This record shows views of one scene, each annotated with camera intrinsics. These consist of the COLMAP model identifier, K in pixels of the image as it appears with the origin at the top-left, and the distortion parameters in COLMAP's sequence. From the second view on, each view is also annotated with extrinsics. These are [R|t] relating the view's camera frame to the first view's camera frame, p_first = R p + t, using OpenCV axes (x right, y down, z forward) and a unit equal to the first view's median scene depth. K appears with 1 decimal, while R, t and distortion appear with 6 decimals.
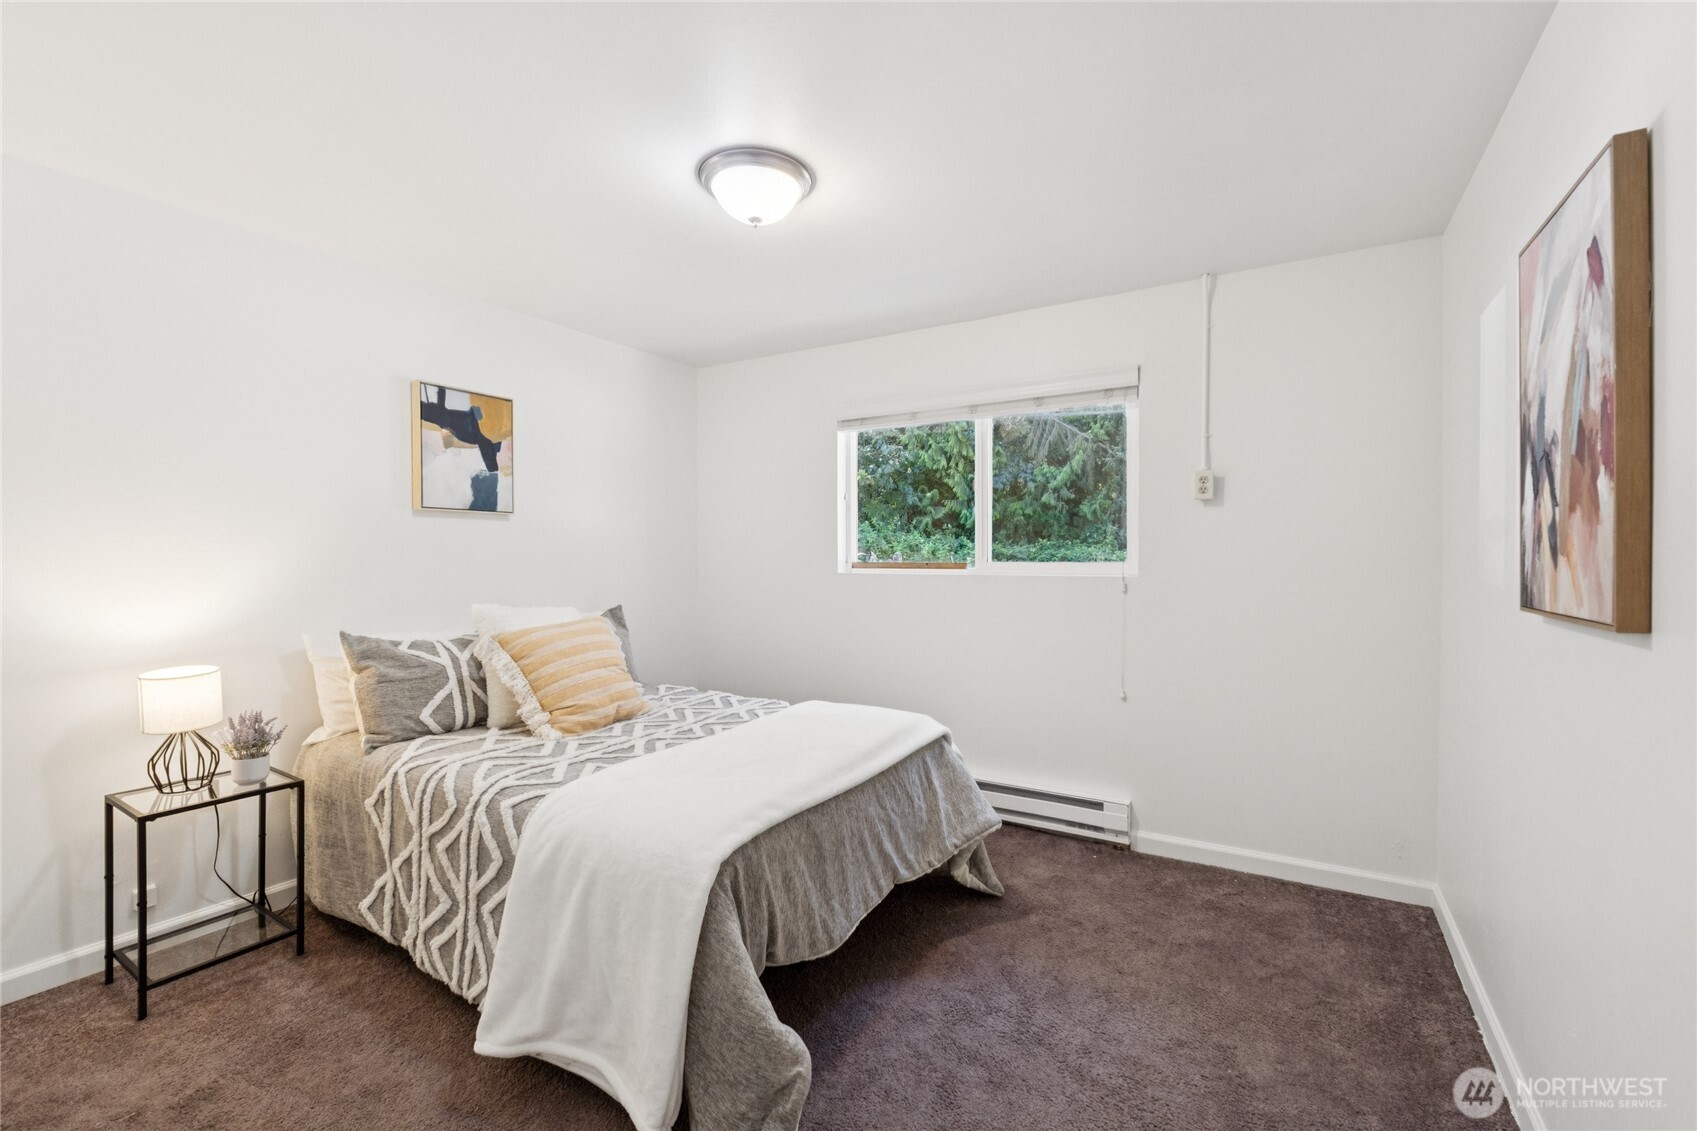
lens RADIAL K [[708.0, 0, 855.0], [0, 708.0, 565.0], [0, 0, 1]] dist [-0.009407, -0.000267]
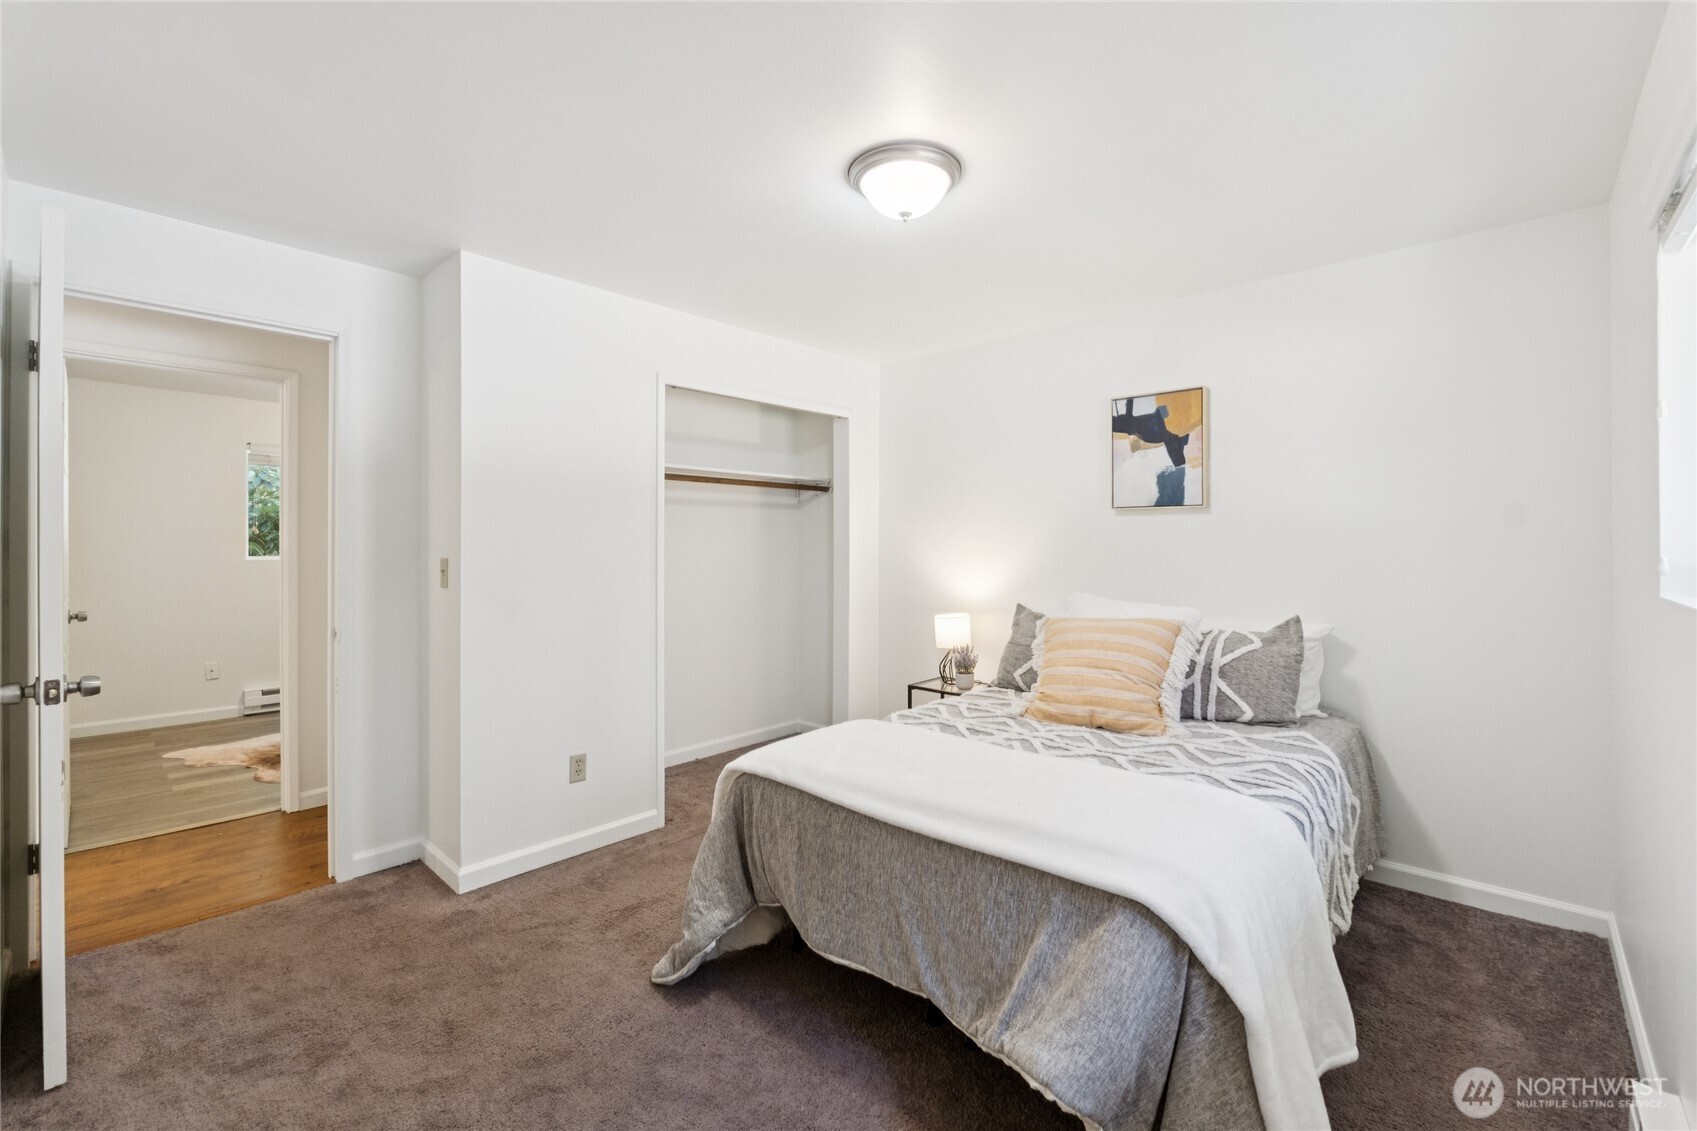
lens RADIAL K [[708.0, 0, 849.1], [0, 708.0, 547.9], [0, 0, 1]] dist [-0.009407, -0.000267]
pose [[-0.187893, 0.001058, -0.982189, 0.710761], [-0.013625, 0.999900, 0.003684, -0.017753], [0.982095, 0.014075, -0.187859, 0.938722]]
